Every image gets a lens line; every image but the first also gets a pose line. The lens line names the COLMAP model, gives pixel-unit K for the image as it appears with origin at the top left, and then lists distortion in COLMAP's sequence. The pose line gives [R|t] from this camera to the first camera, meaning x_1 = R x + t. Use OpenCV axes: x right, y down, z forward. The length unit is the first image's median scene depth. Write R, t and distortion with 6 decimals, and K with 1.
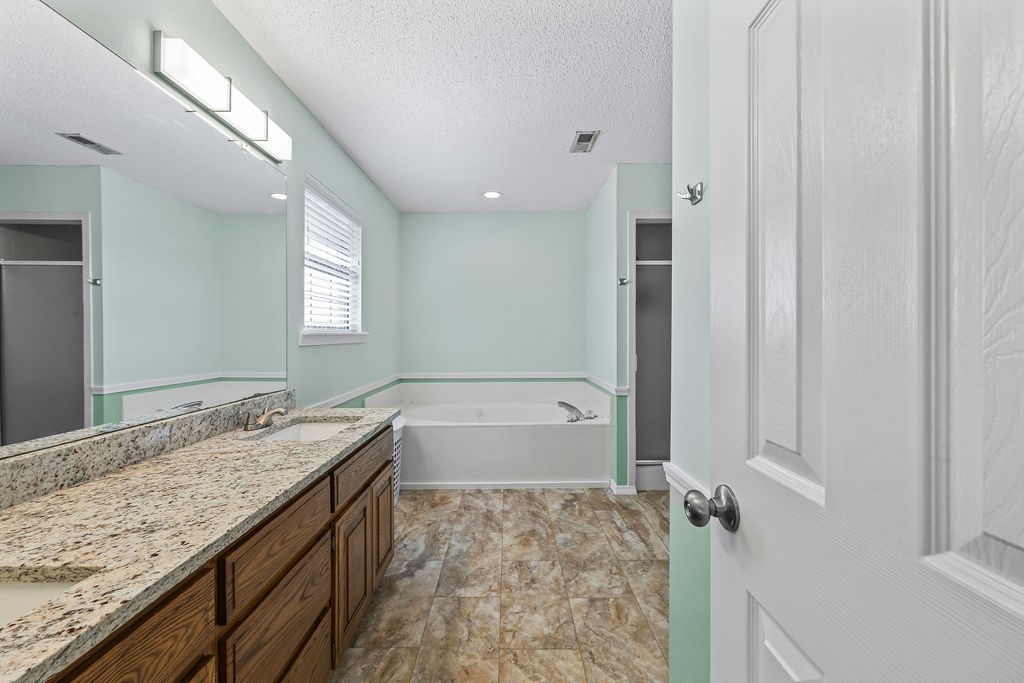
lens RADIAL K [[410.7, 0, 512.9], [0, 410.7, 337.5], [0, 0, 1]] dist [-0.009959, -0.000178]
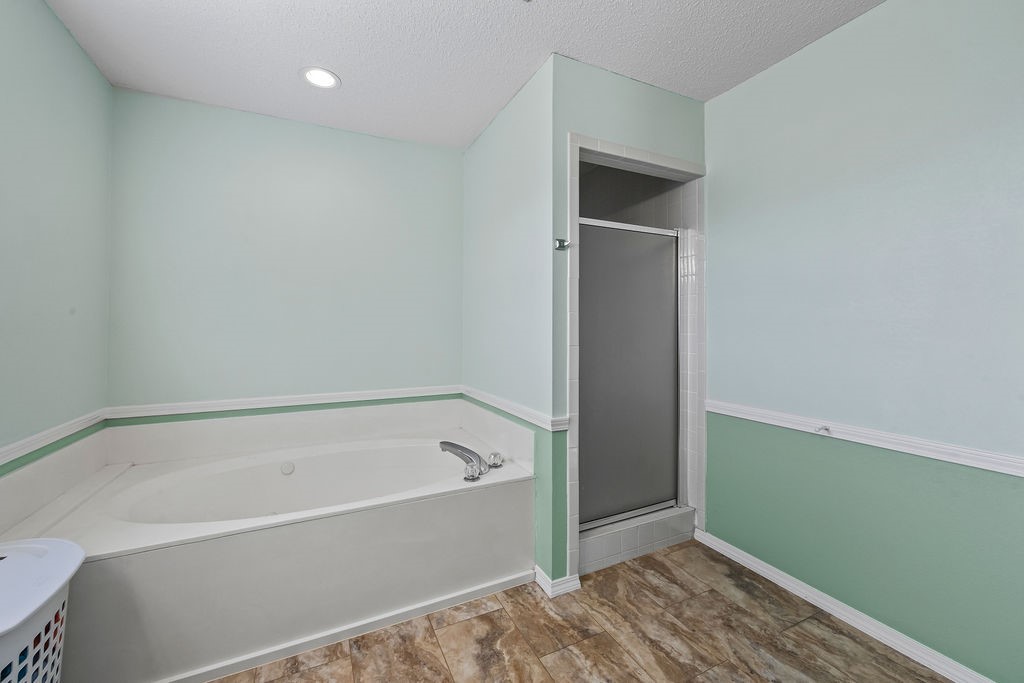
lens RADIAL K [[410.7, 0, 514.4], [0, 410.7, 324.1], [0, 0, 1]] dist [-0.009959, -0.000178]
pose [[0.902186, 0.007463, 0.431283, -0.059250], [0.001506, 0.999790, -0.020452, -0.004920], [-0.431345, 0.019102, 0.901985, 0.473307]]
